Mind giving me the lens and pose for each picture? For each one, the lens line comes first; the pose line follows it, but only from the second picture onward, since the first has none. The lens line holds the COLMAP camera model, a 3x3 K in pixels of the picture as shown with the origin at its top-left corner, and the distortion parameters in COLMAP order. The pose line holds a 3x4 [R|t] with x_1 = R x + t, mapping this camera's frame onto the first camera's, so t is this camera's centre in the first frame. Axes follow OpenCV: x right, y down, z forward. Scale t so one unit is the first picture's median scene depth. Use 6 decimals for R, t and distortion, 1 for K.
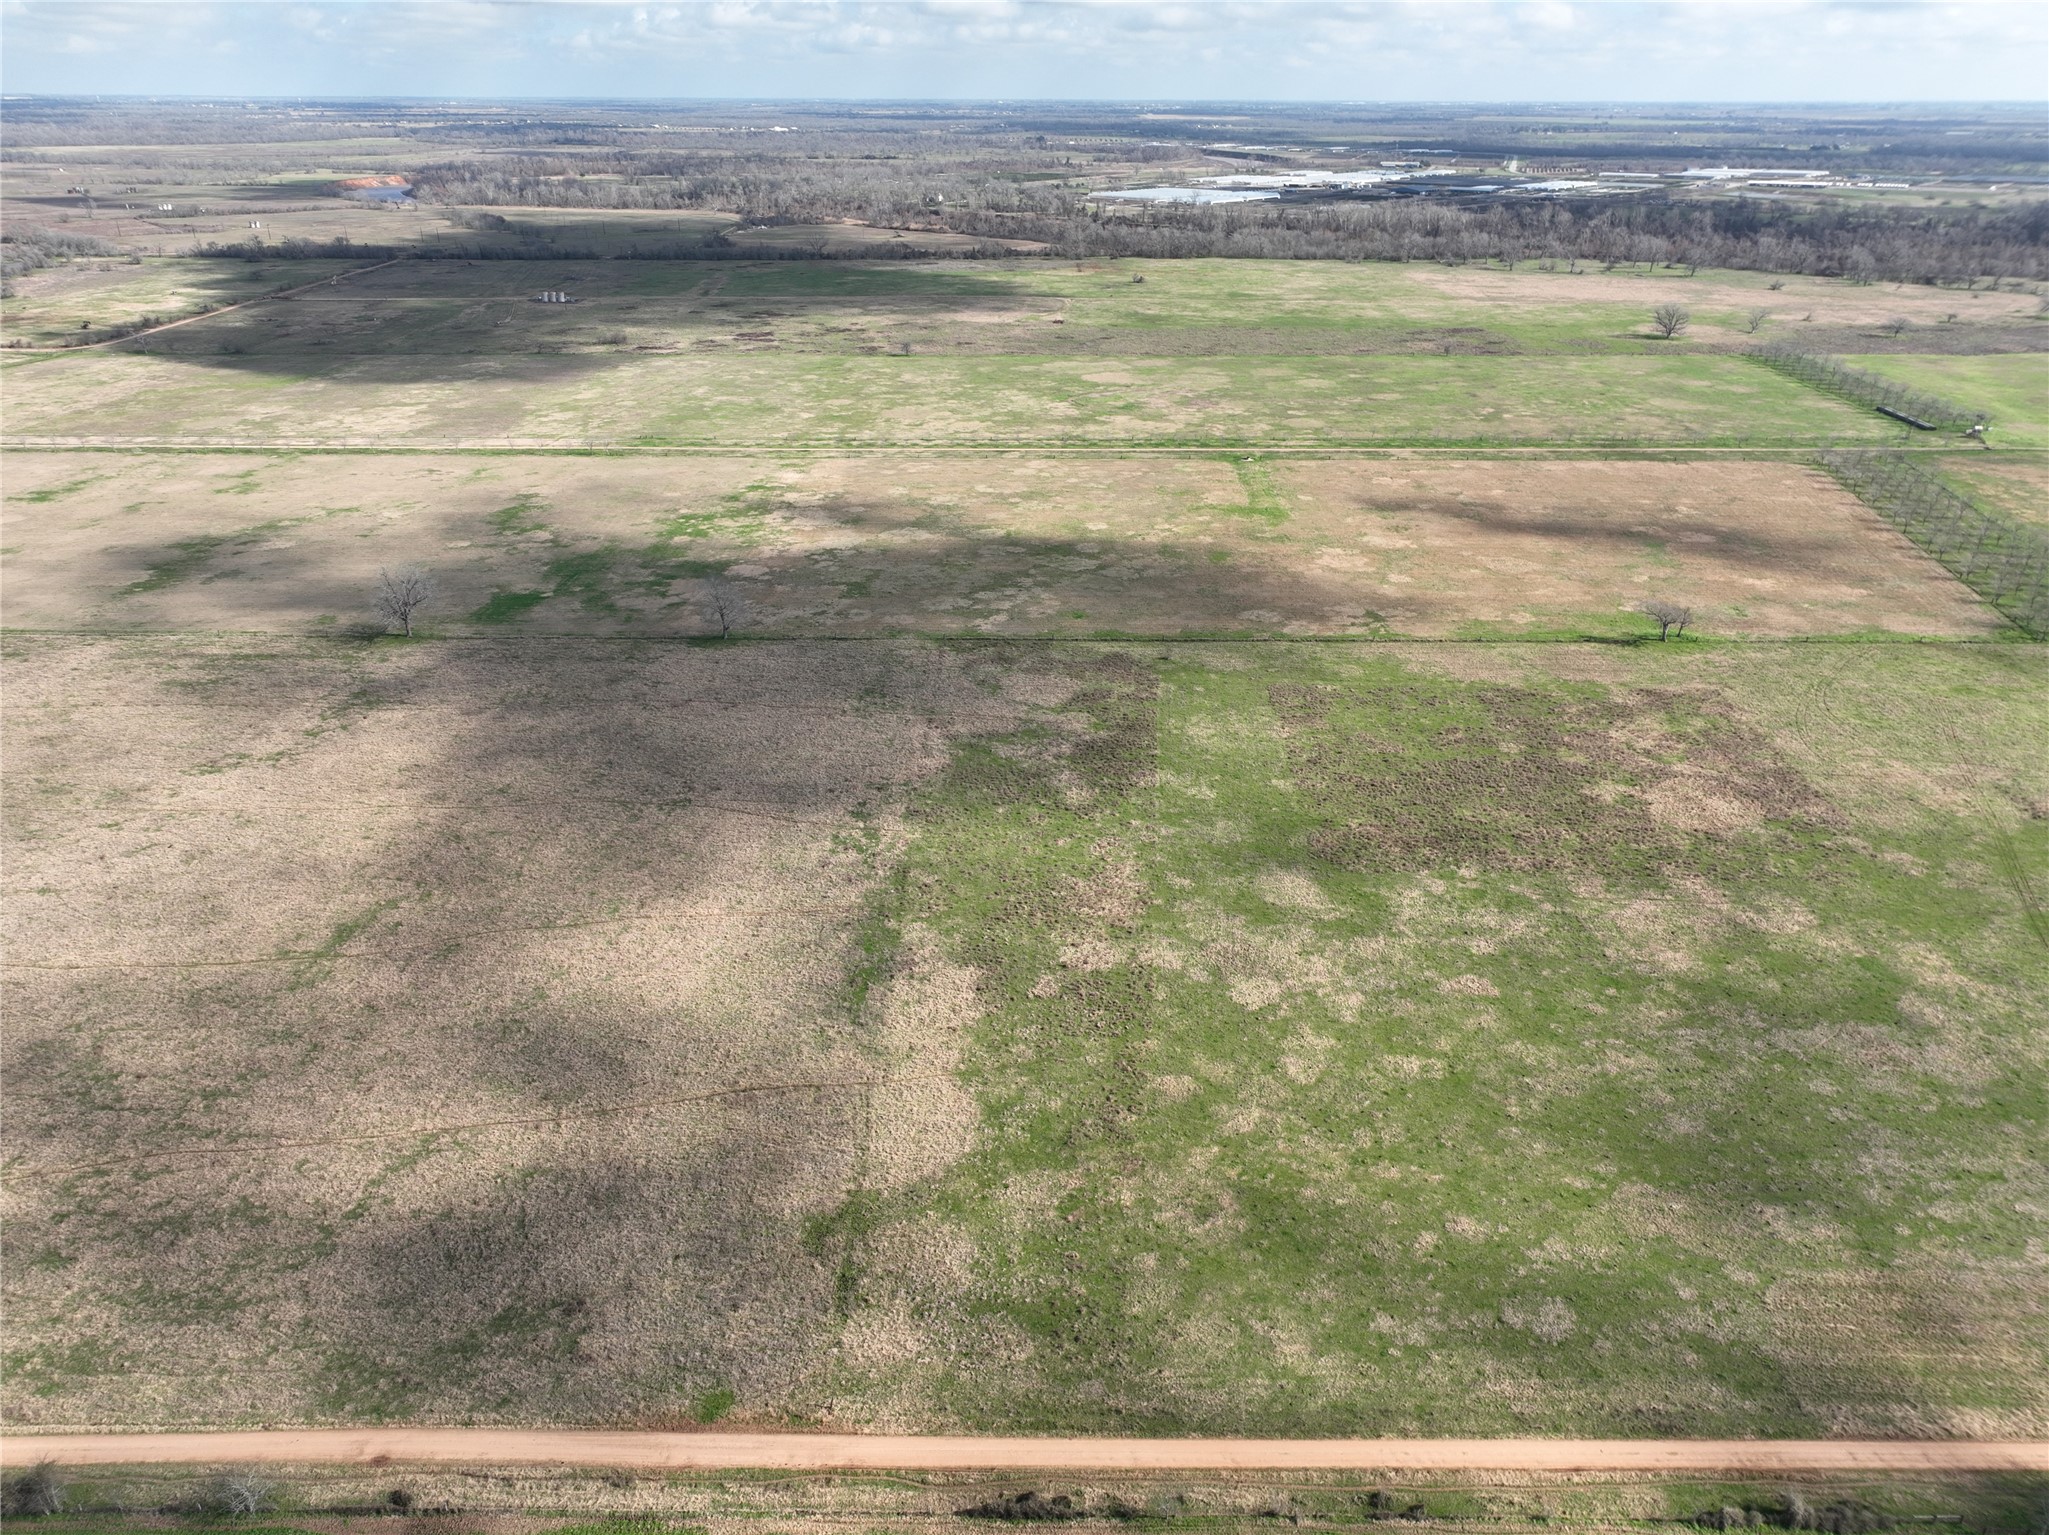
lens RADIAL K [[1440.2, 0, 1034.3], [0, 1440.2, 777.2], [0, 0, 1]] dist [-0.004623, 0.021823]
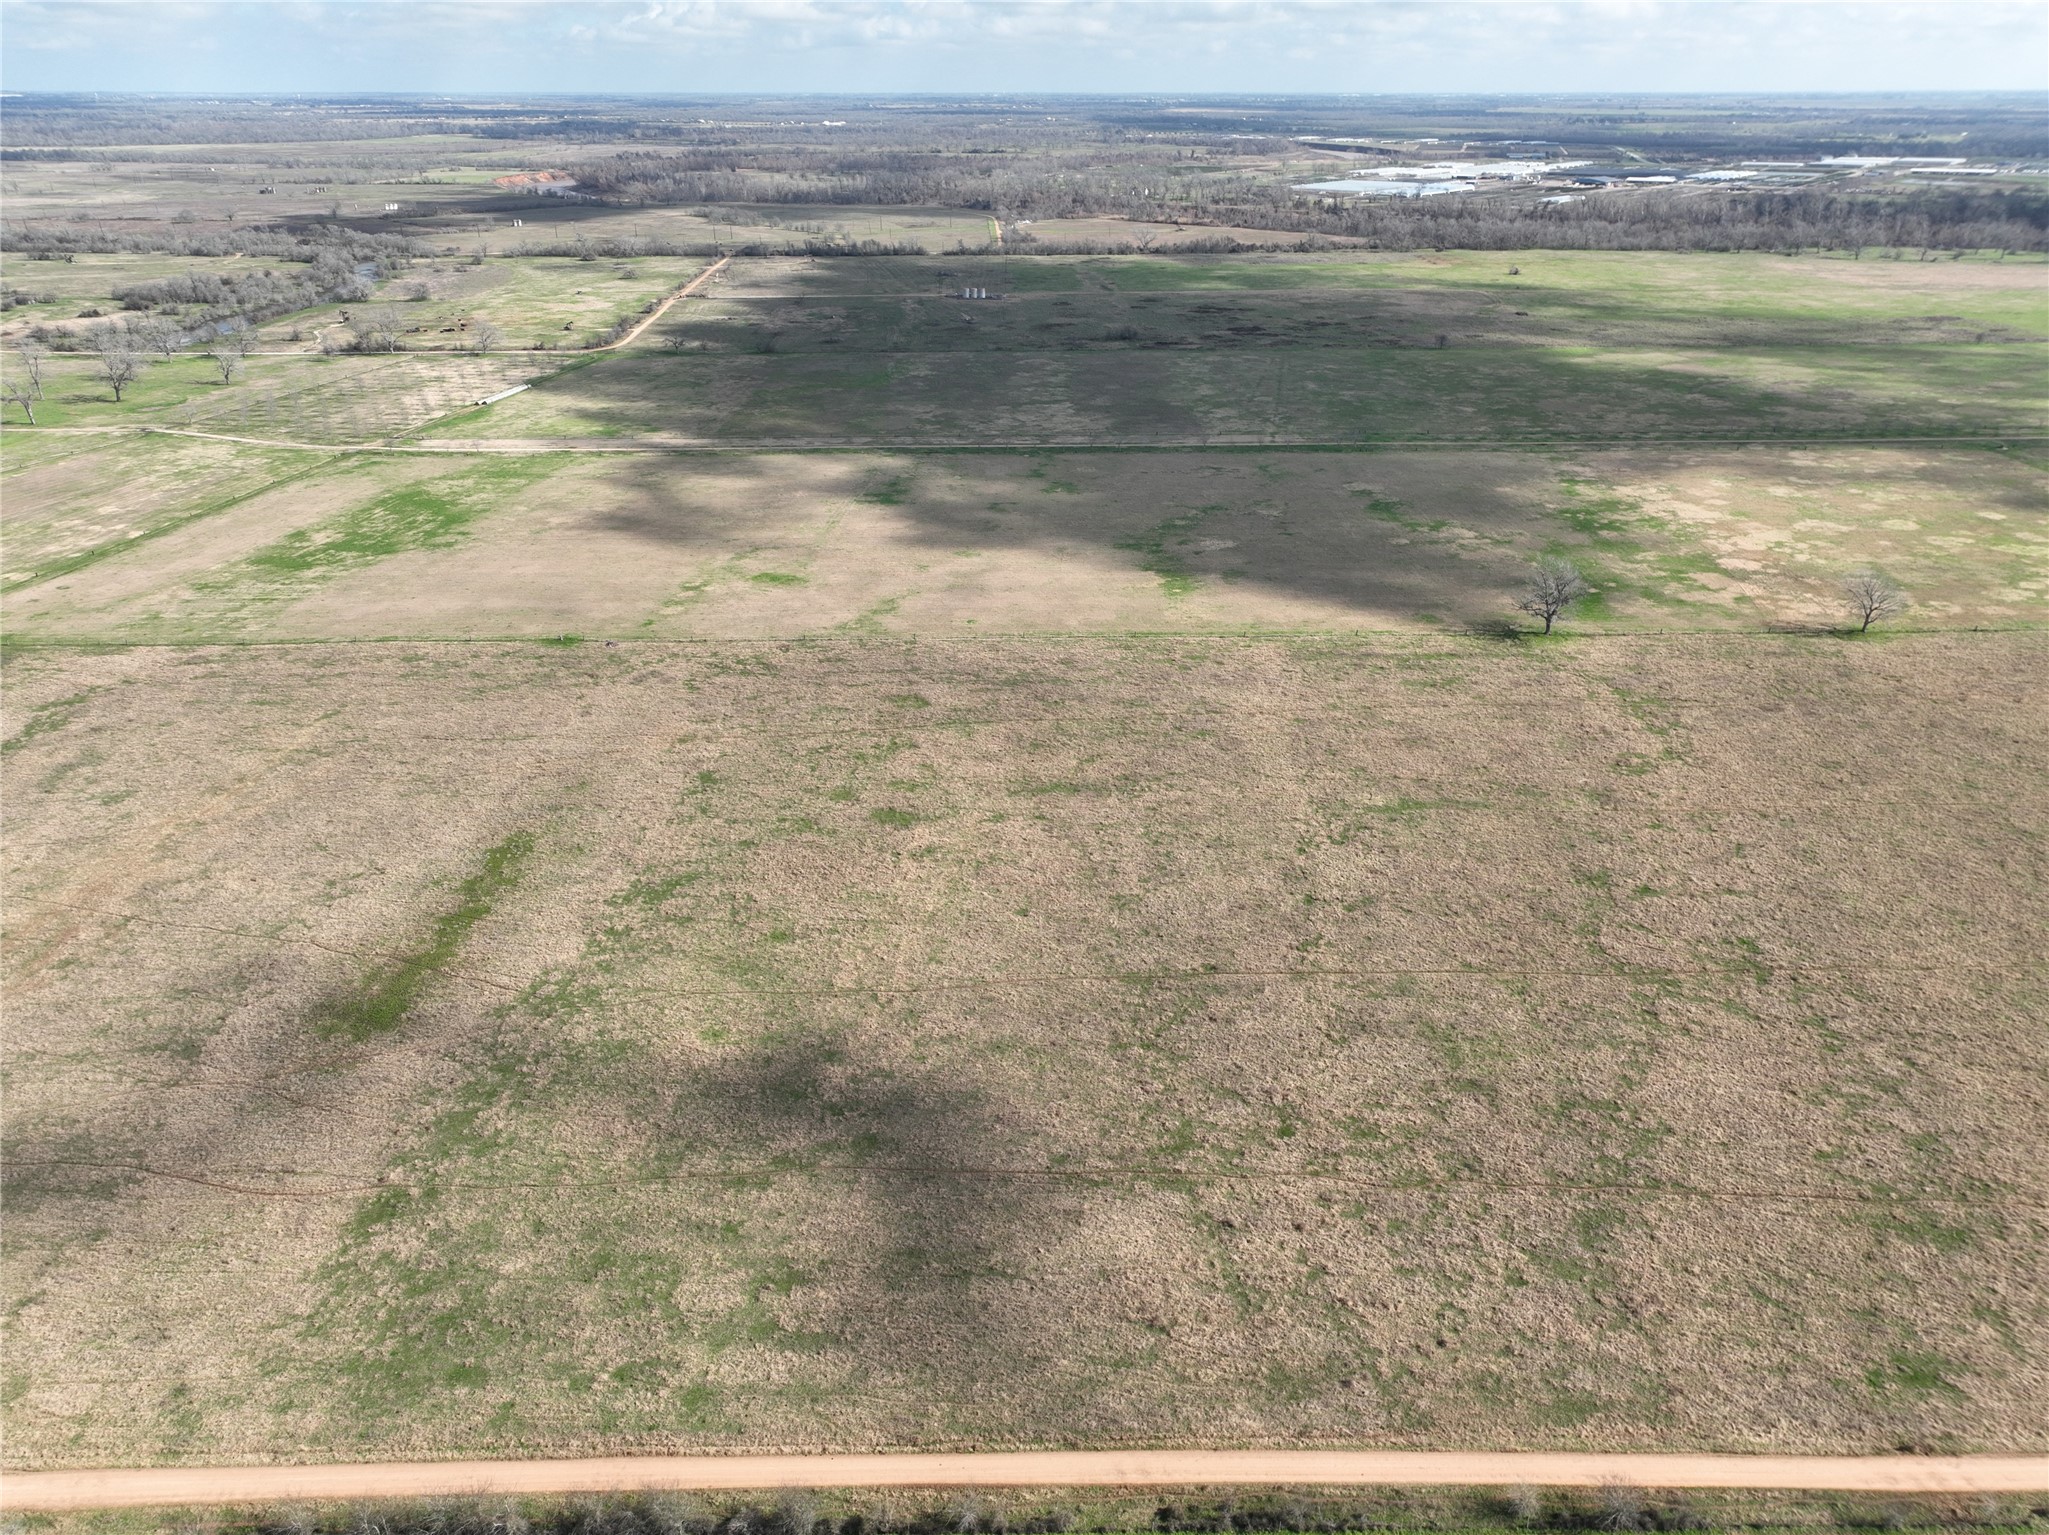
lens RADIAL K [[1440.2, 0, 1028.8], [0, 1440.2, 765.3], [0, 0, 1]] dist [-0.004623, 0.021823]
pose [[0.999709, -0.013516, 0.019986, -0.256723], [0.013576, 0.999904, -0.002874, -0.002776], [-0.019945, 0.003145, 0.999796, 0.003232]]
